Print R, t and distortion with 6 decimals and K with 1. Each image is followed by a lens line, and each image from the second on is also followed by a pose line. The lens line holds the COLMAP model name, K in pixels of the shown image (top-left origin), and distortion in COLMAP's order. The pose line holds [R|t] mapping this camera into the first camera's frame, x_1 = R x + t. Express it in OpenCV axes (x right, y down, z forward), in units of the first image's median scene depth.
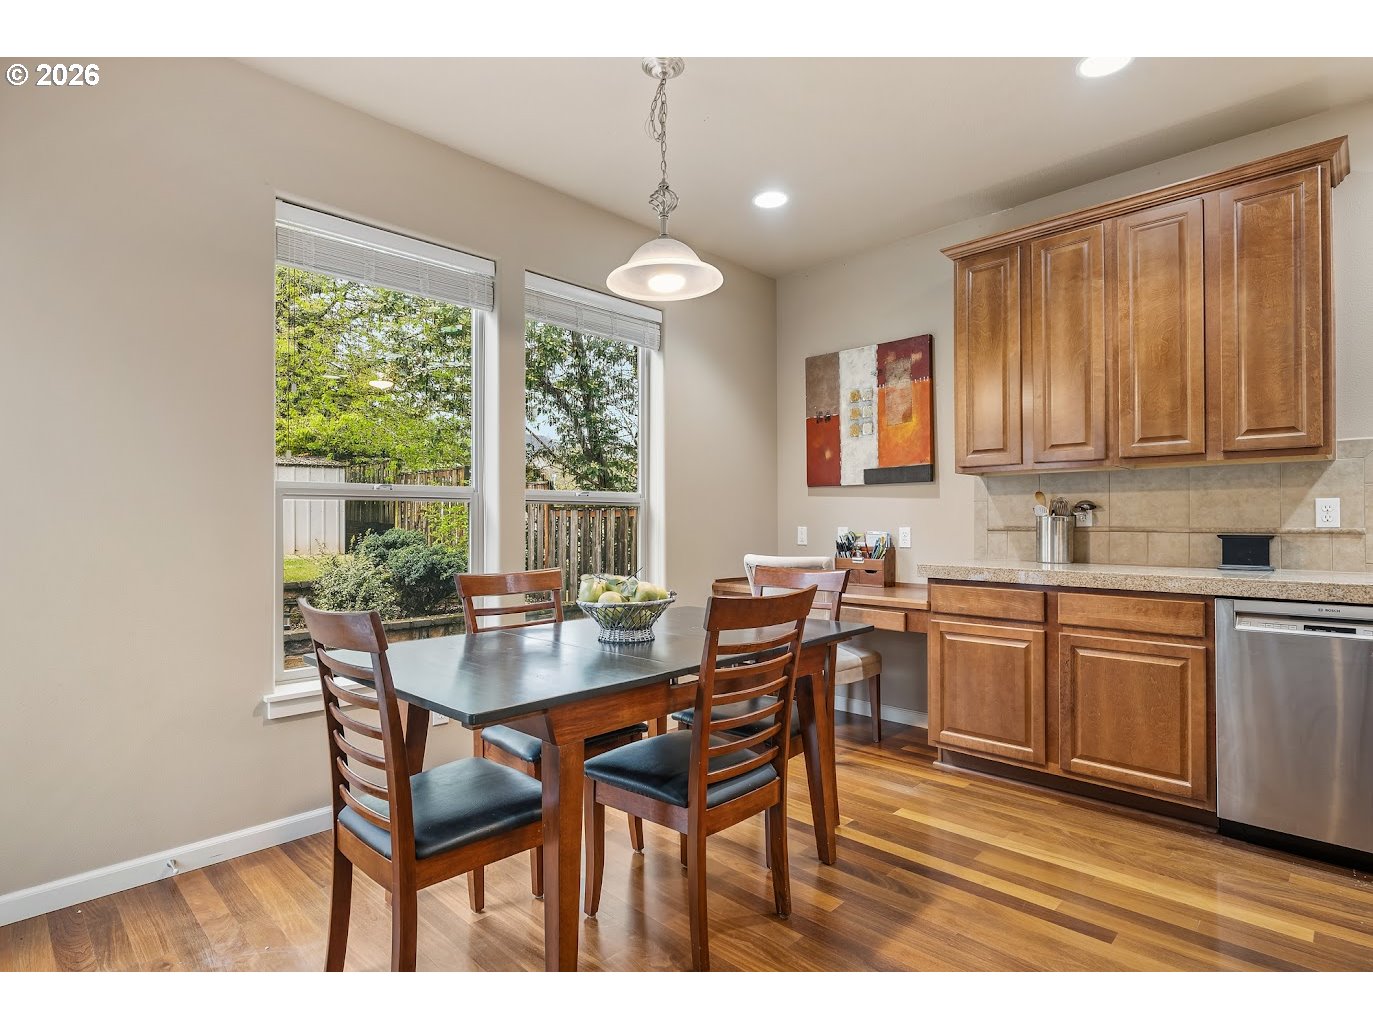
lens RADIAL K [[701.1, 0, 686.3], [0, 701.1, 517.4], [0, 0, 1]] dist [-0.000285, -0.000365]
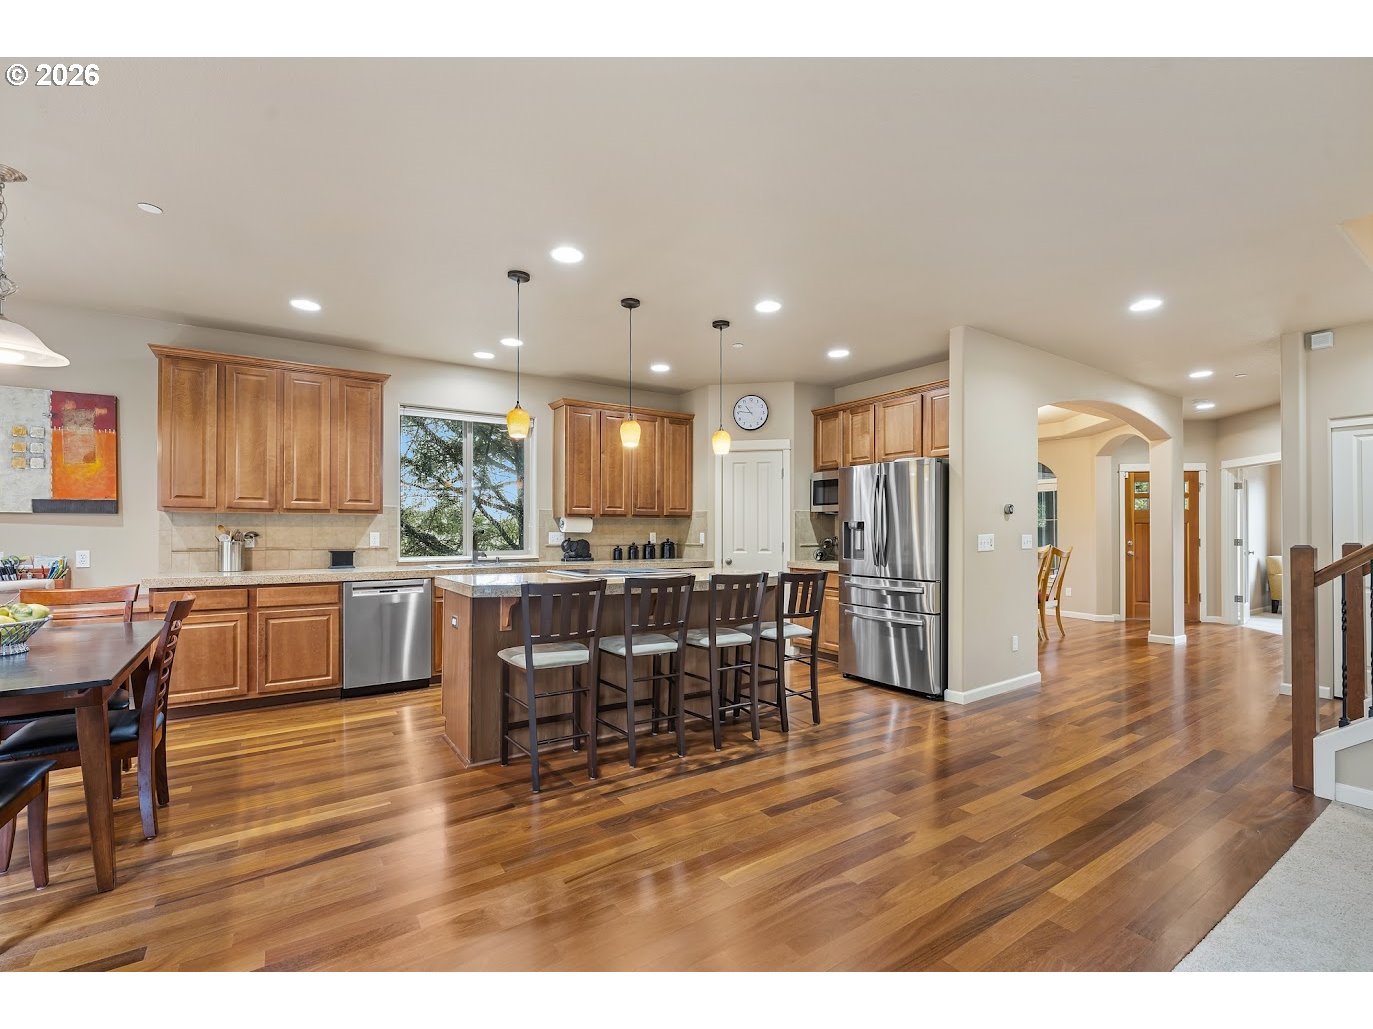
lens RADIAL K [[606.7, 0, 684.5], [0, 606.7, 530.2], [0, 0, 1]] dist [-0.000698, -0.000161]
pose [[0.207808, 0.002318, 0.978167, -0.595179], [-0.008501, 0.999964, -0.000563, -0.035117], [-0.978133, -0.008199, 0.207820, -0.264302]]
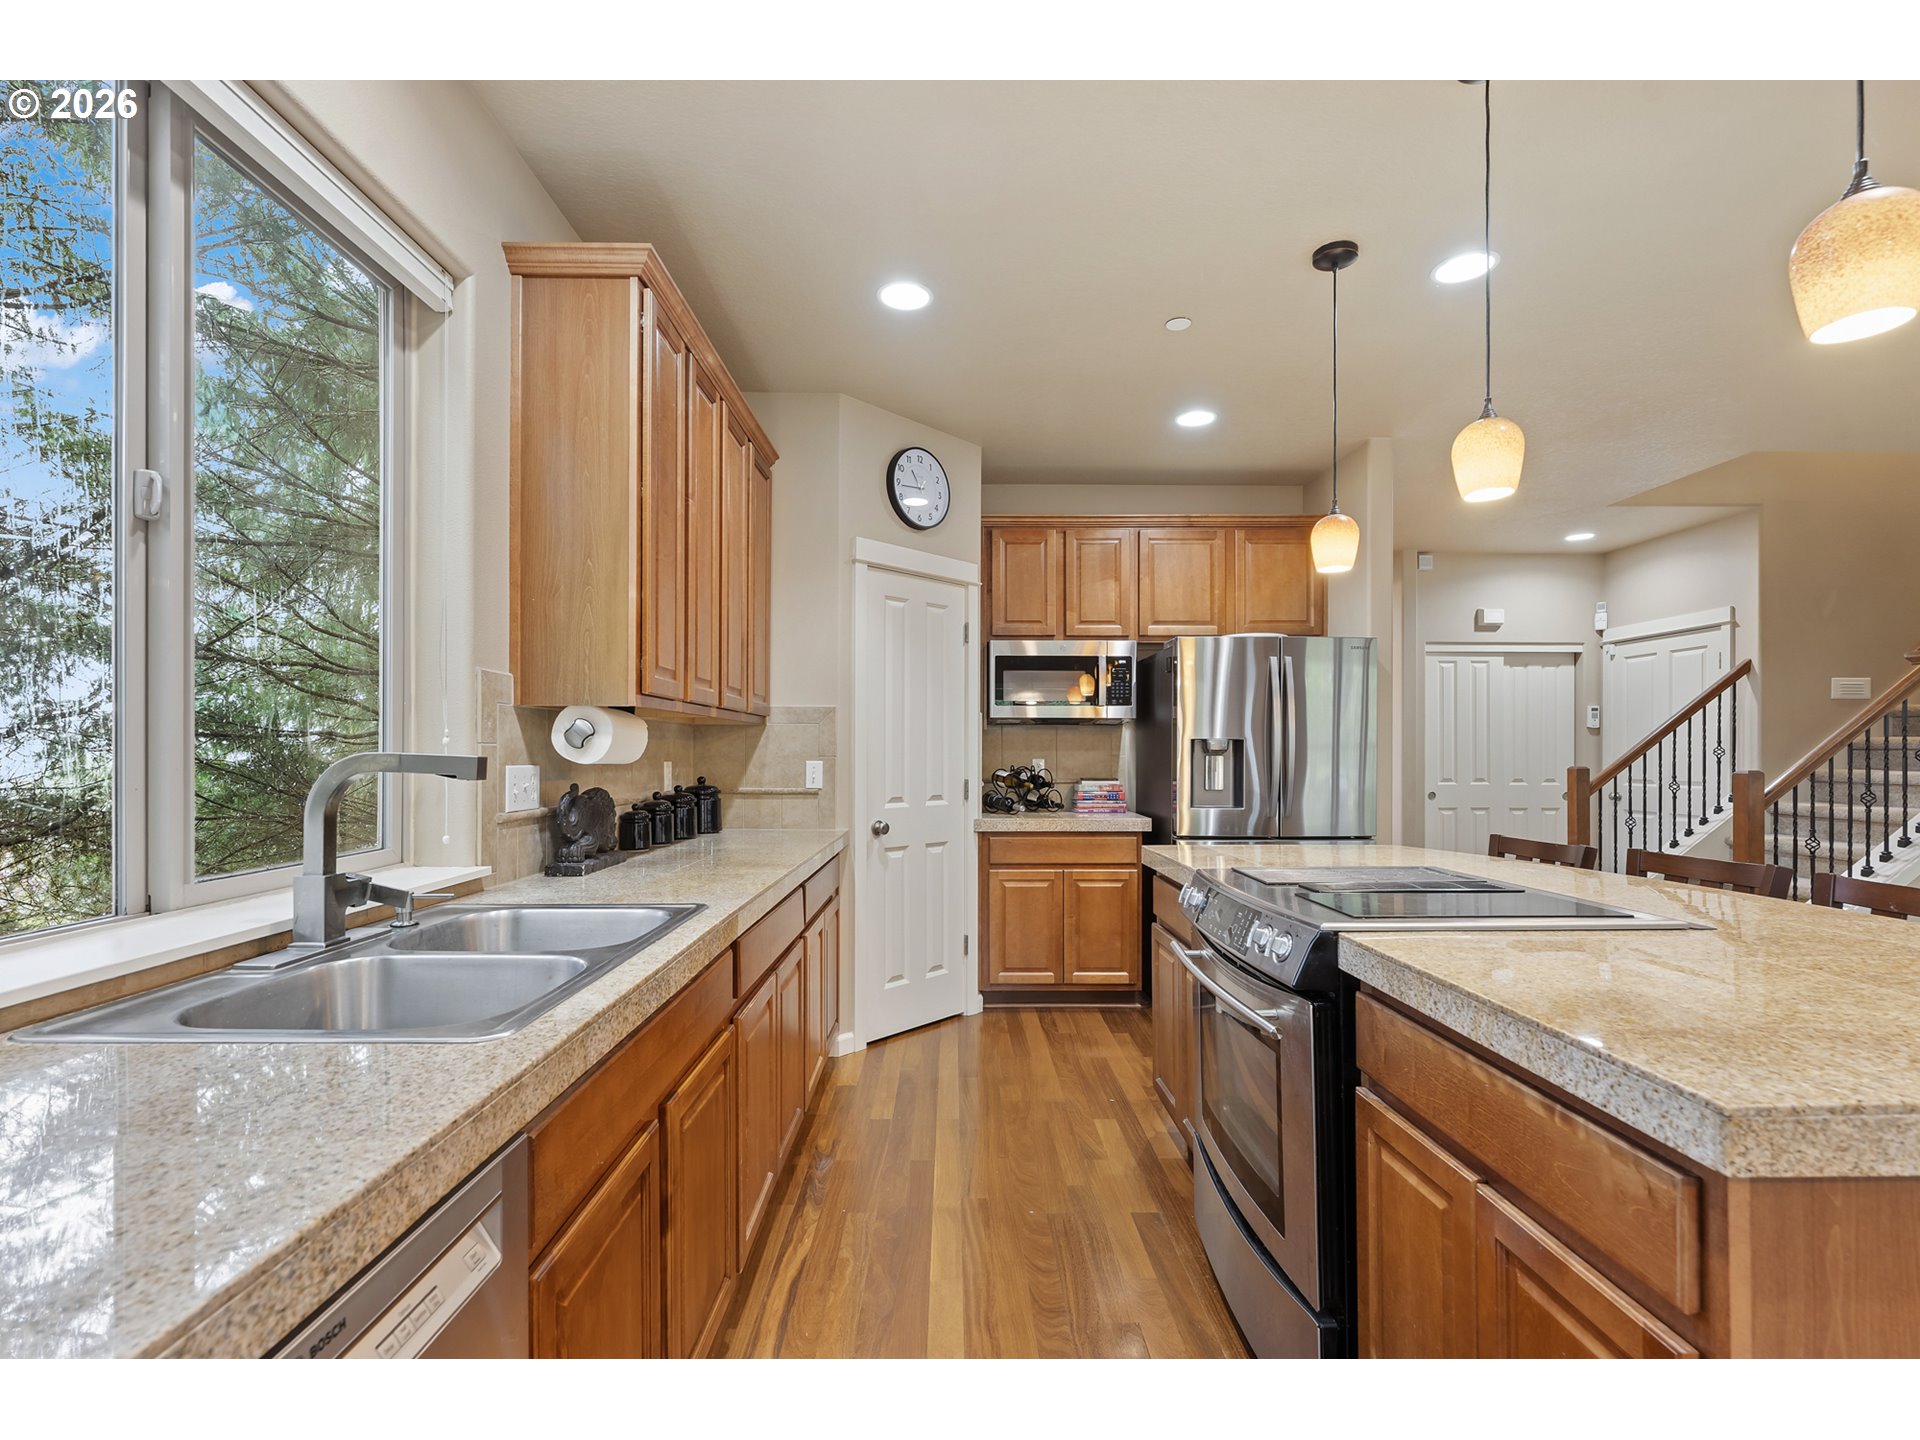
lens RADIAL K [[848.4, 0, 957.2], [0, 848.4, 742.0], [0, 0, 1]] dist [-0.000698, -0.000161]
pose [[-0.702847, 0.009967, 0.711271, 0.426514], [-0.001930, 0.999871, -0.015918, -0.036161], [-0.711339, -0.012561, -0.702737, 0.711843]]
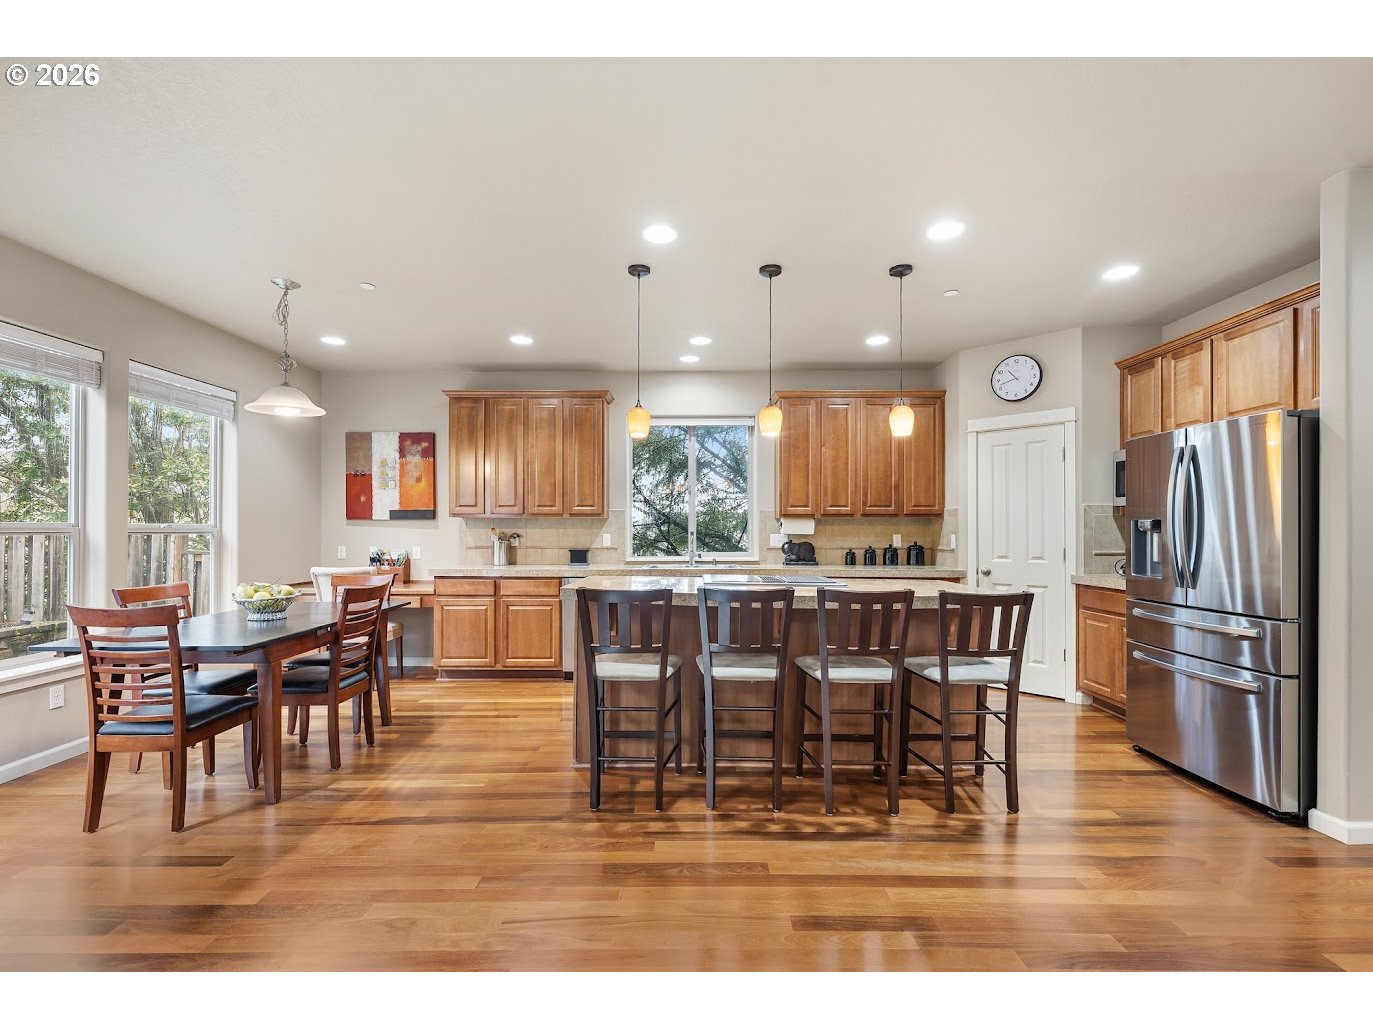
lens RADIAL K [[599.2, 0, 686.3], [0, 599.2, 529.1], [0, 0, 1]] dist [-0.001640, -0.000344]
pose [[0.717716, 0.004151, 0.696323, -0.260506], [-0.007178, 0.999973, 0.001438, -0.041056], [-0.696299, -0.006030, 0.717727, -0.549169]]
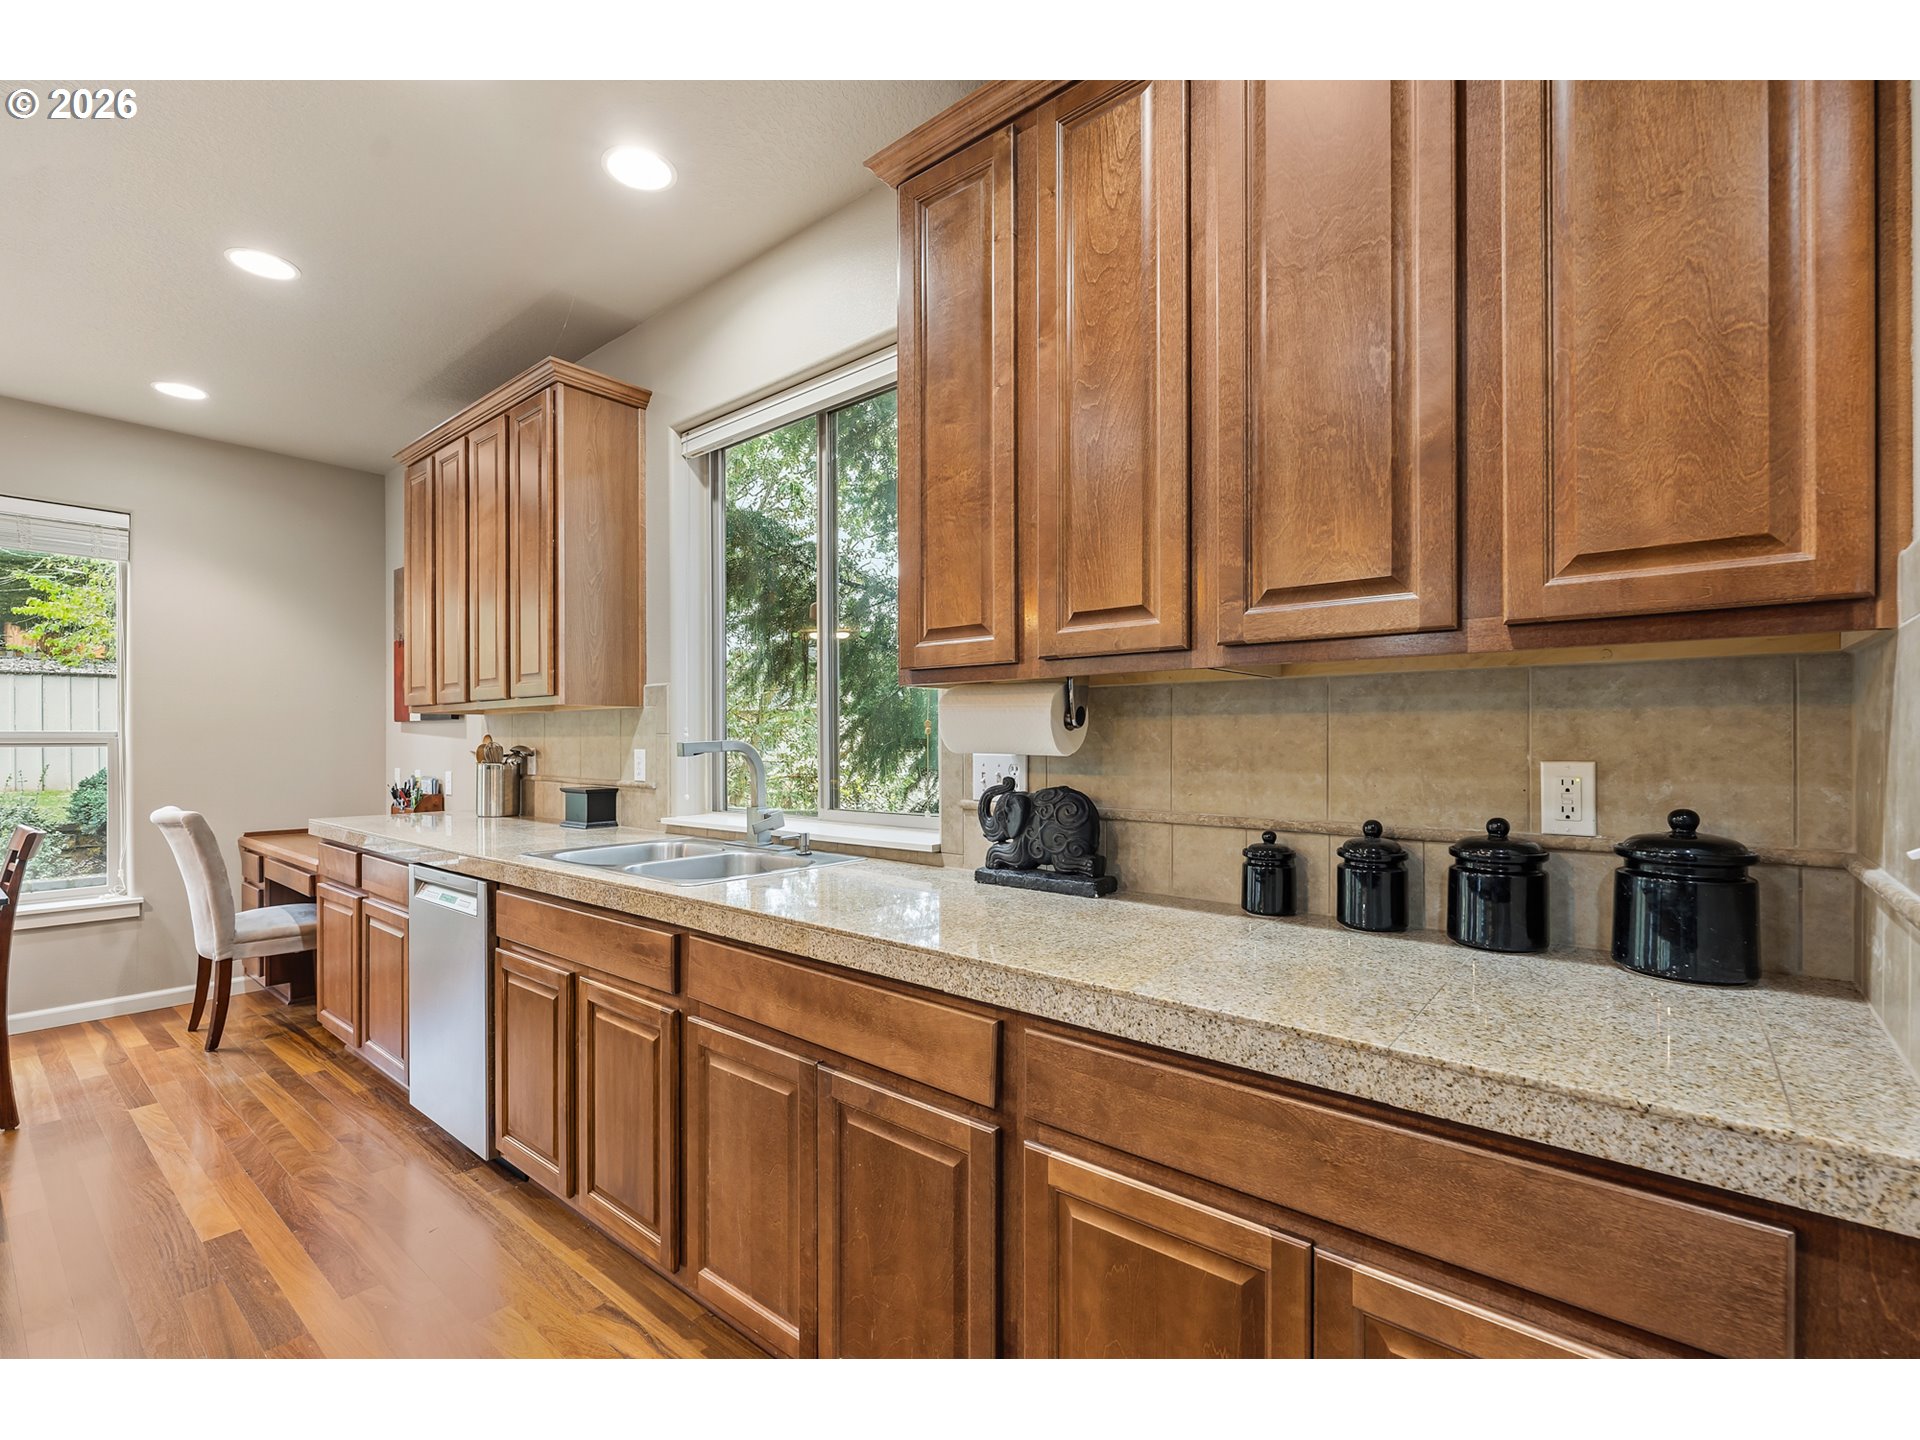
lens RADIAL K [[848.4, 0, 957.2], [0, 848.4, 742.0], [0, 0, 1]] dist [-0.000698, -0.000161]
pose [[0.996685, 0.005950, 0.081138, 1.046796], [-0.006212, 0.999976, 0.002978, -0.036453], [-0.081118, -0.003472, 0.996698, -0.112832]]
